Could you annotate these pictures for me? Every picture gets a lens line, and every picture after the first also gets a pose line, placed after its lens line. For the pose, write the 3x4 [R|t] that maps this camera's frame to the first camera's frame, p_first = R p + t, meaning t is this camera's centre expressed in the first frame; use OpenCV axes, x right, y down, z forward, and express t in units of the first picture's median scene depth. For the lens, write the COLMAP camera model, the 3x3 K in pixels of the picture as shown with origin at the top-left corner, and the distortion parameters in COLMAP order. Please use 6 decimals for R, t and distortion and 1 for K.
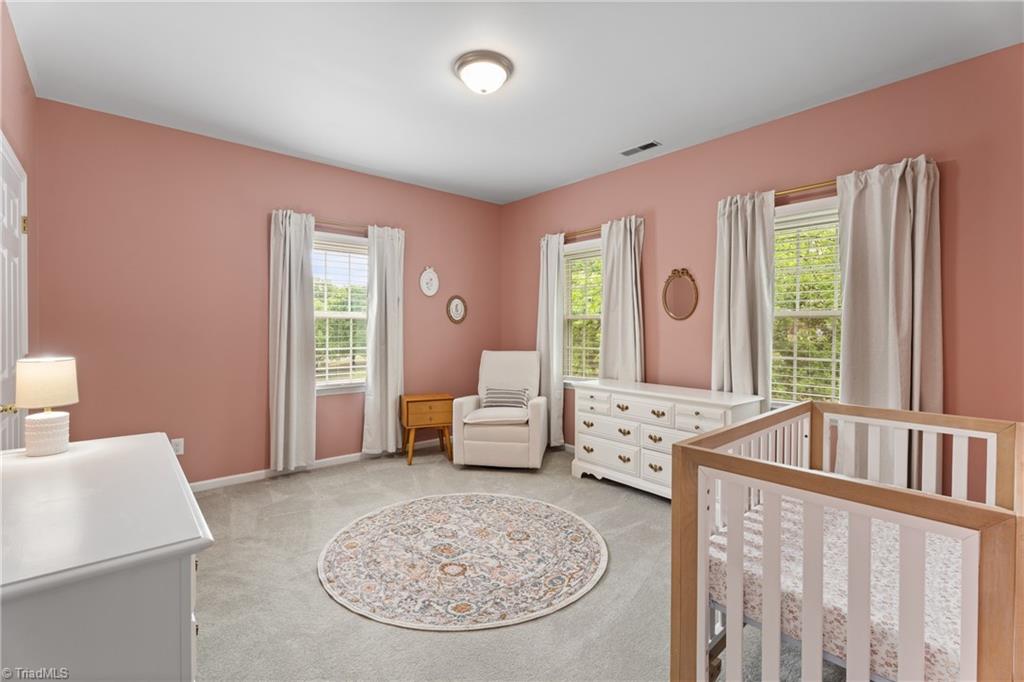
lens RADIAL K [[453.4, 0, 511.6], [0, 453.4, 335.7], [0, 0, 1]] dist [-0.000547, -0.000797]
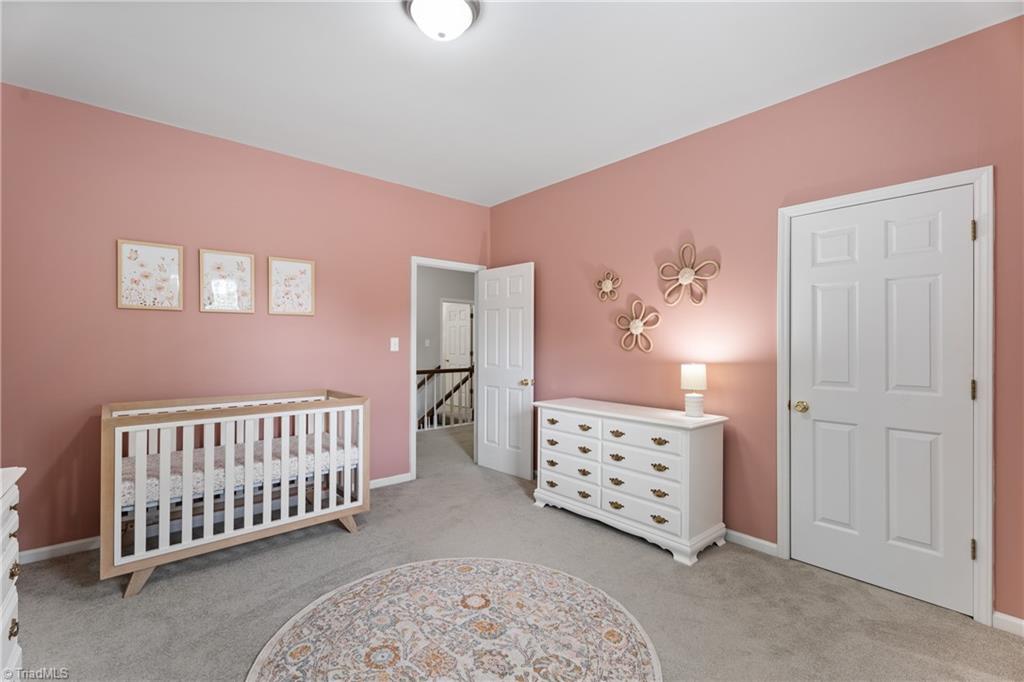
lens RADIAL K [[453.4, 0, 512.8], [0, 453.4, 343.7], [0, 0, 1]] dist [-0.000547, -0.000797]
pose [[-0.999913, -0.012304, -0.004819, -0.189227], [-0.012328, 0.999911, 0.005002, -0.025889], [0.004757, 0.005061, -0.999976, 1.877016]]
